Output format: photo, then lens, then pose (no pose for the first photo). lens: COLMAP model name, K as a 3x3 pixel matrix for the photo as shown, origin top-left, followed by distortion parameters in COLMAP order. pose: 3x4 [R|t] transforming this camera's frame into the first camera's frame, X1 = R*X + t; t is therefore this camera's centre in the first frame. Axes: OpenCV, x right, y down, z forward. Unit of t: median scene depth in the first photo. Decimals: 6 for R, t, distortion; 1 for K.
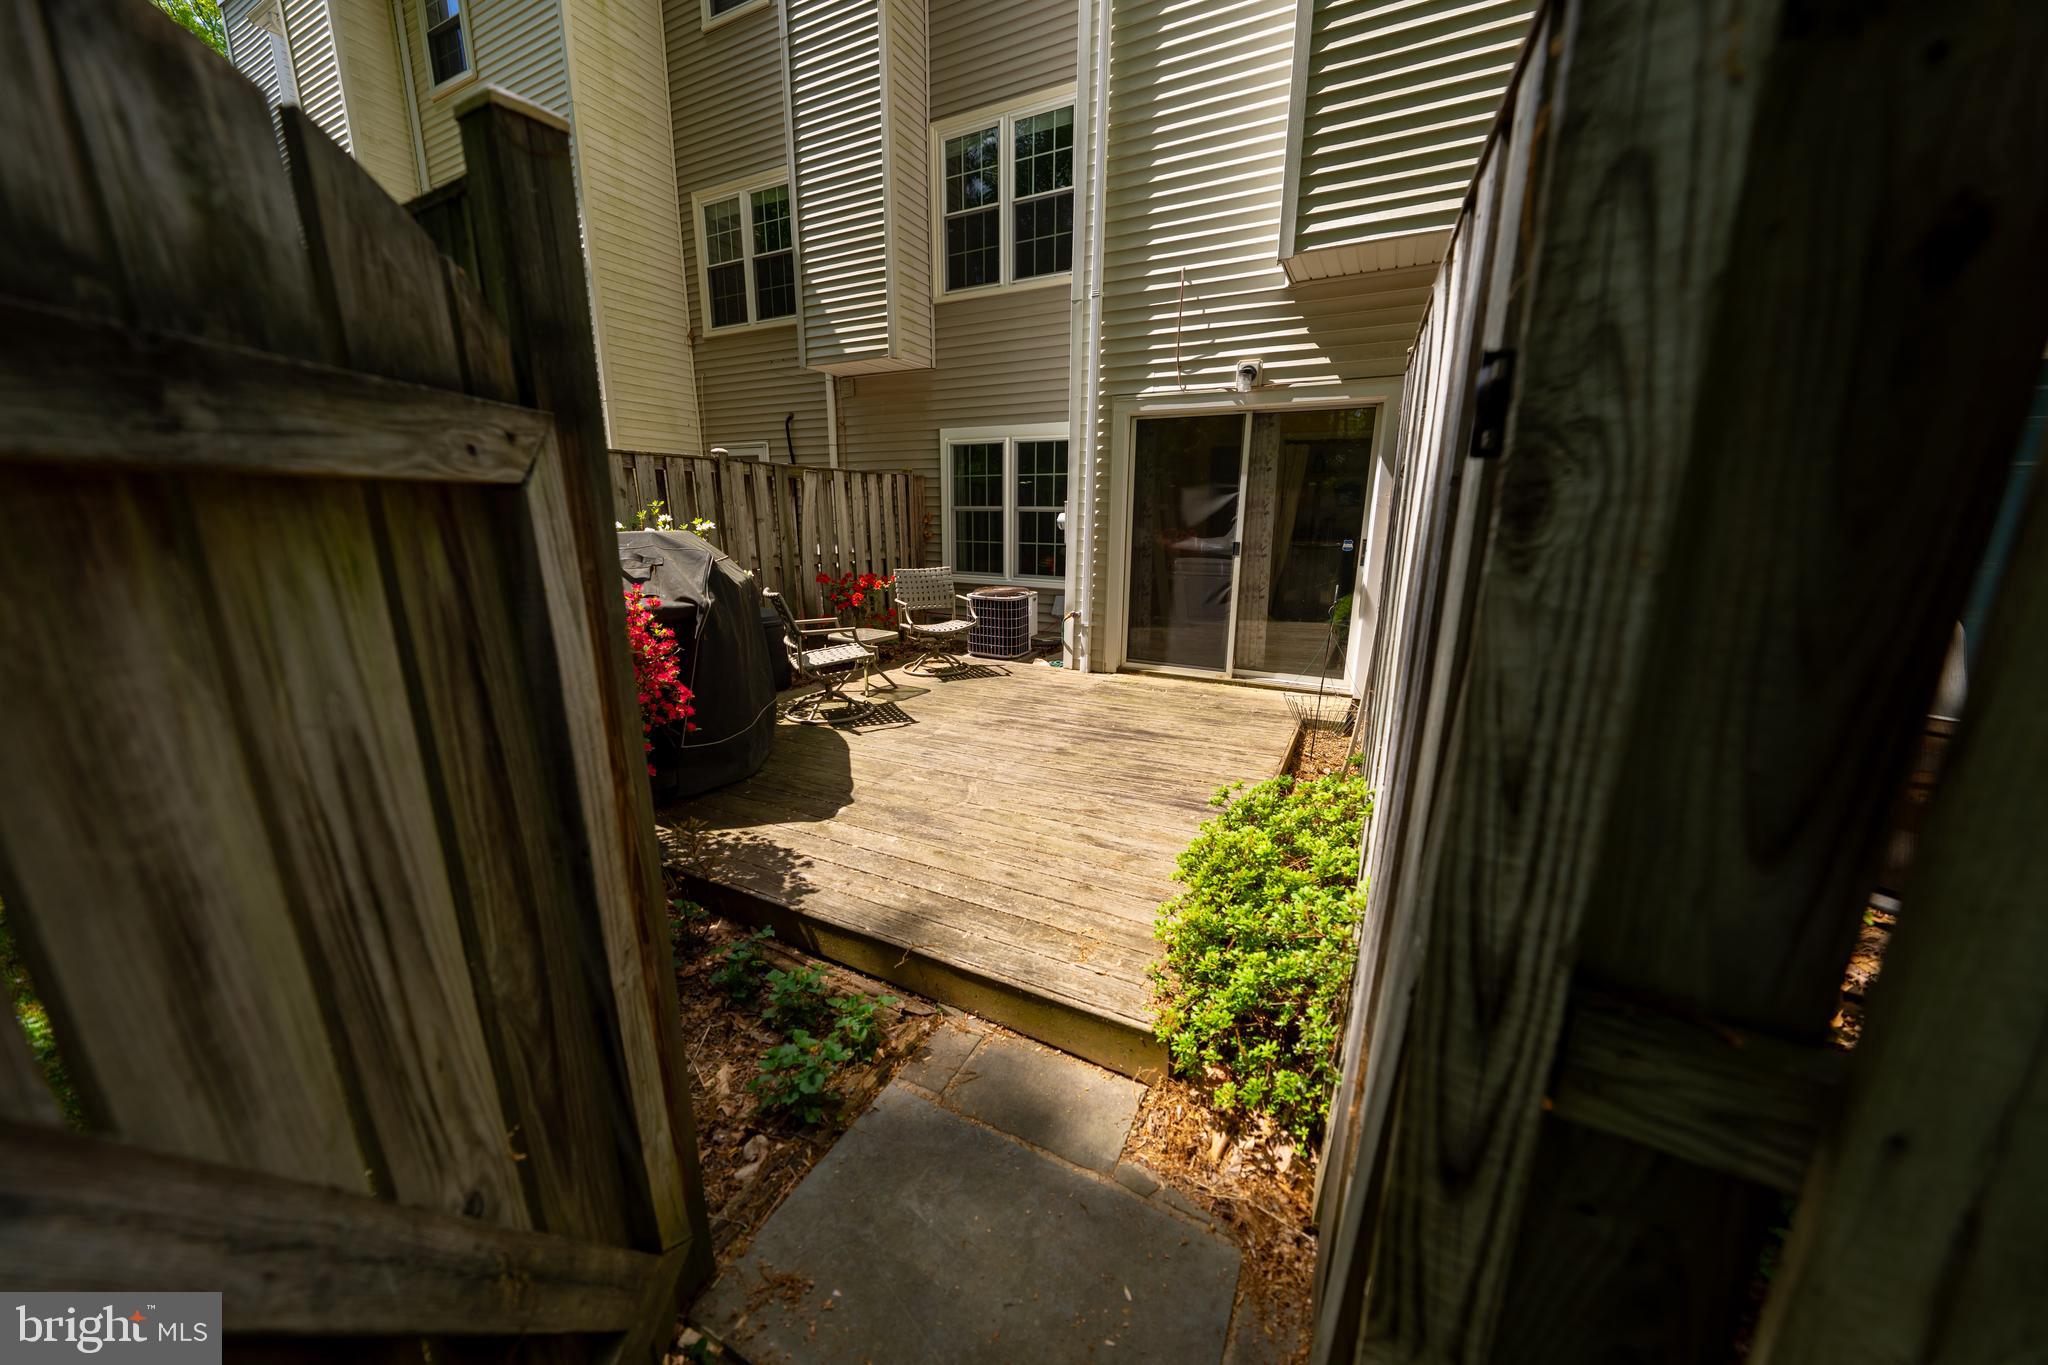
lens RADIAL K [[691.6, 0, 1026.9], [0, 691.6, 676.9], [0, 0, 1]] dist [0.000124, 0.000170]
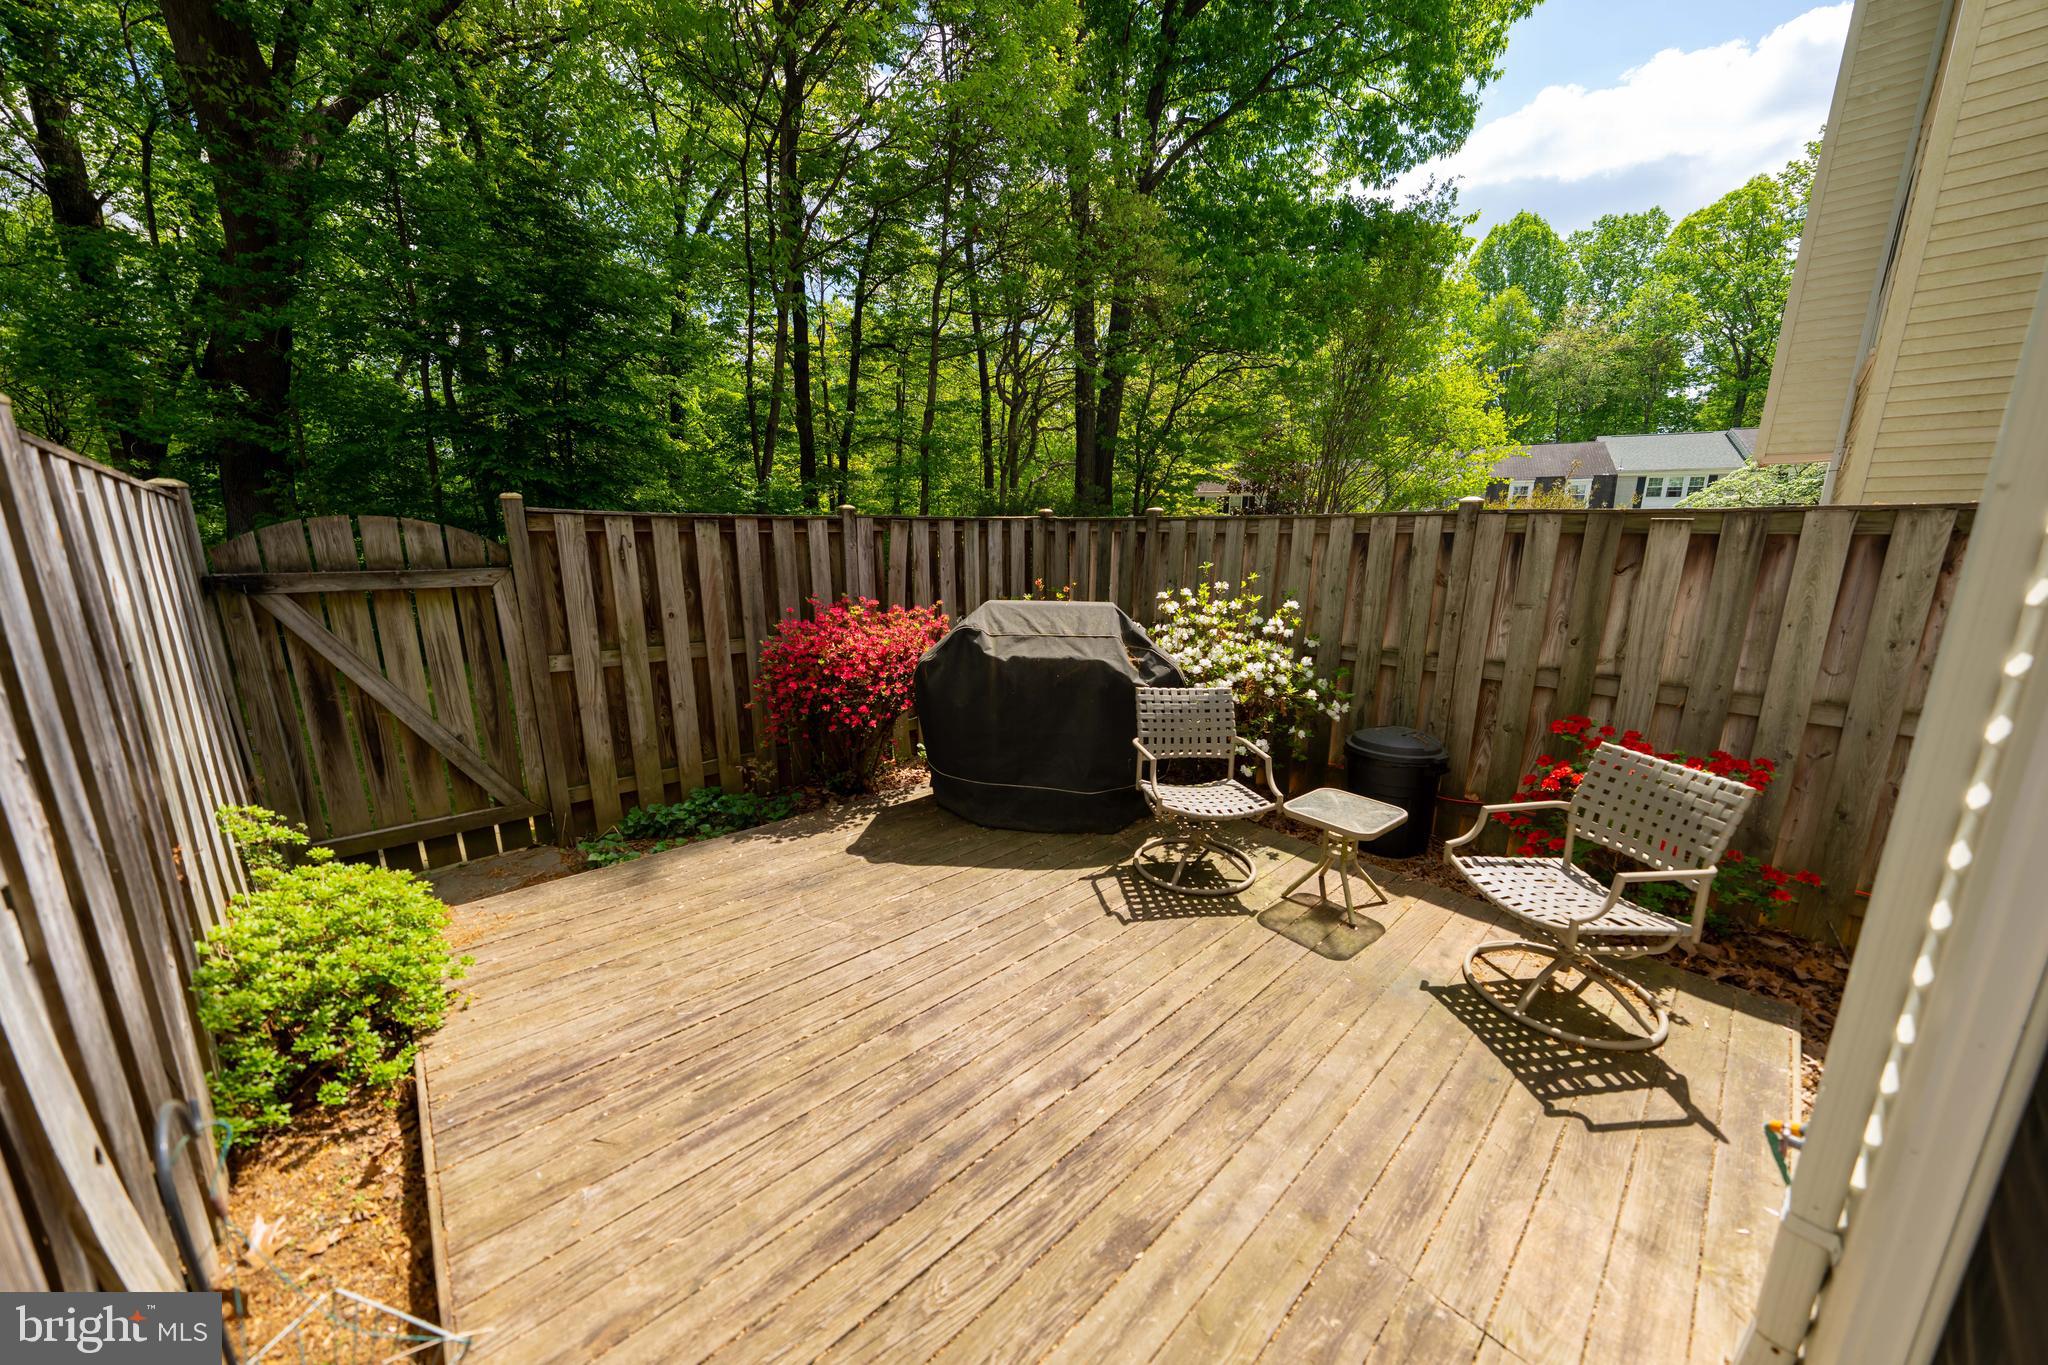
lens RADIAL K [[691.6, 0, 1026.9], [0, 691.6, 676.9], [0, 0, 1]] dist [0.000124, 0.000170]
pose [[-0.333508, 0.187551, -0.923903, 0.464536], [-0.221775, 0.936901, 0.270245, -0.332193], [0.916290, 0.295028, -0.270870, 1.100460]]
